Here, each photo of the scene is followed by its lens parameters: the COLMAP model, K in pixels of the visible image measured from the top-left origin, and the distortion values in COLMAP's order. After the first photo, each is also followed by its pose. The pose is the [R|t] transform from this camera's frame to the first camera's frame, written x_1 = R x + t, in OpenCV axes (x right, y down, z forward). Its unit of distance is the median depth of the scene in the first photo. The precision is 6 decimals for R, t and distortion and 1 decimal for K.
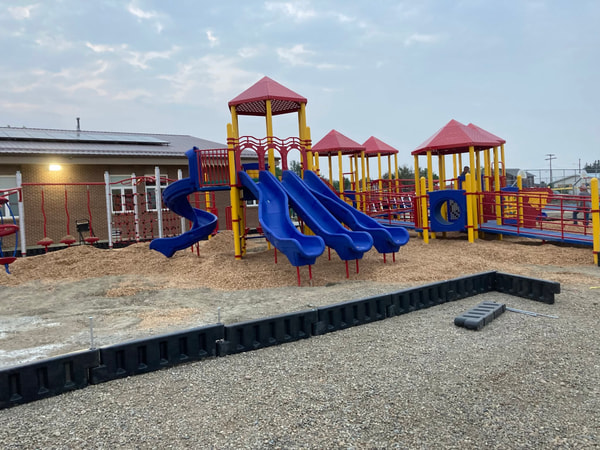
lens RADIAL K [[487.2, 0, 300.0], [0, 487.2, 225.0], [0, 0, 1]] dist [0.000509, 0.058135]
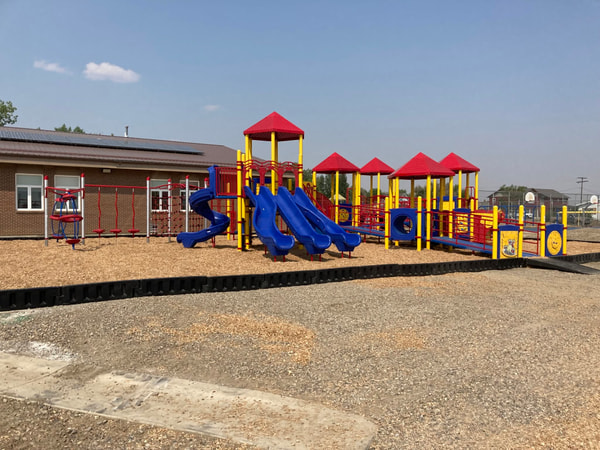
lens RADIAL K [[487.2, 0, 300.0], [0, 487.2, 225.0], [0, 0, 1]] dist [0.000509, 0.058135]
pose [[0.995759, 0.060577, -0.069241, 0.103359], [-0.061787, 0.997970, -0.015463, 0.008154], [0.068163, 0.019676, 0.997480, -0.267123]]
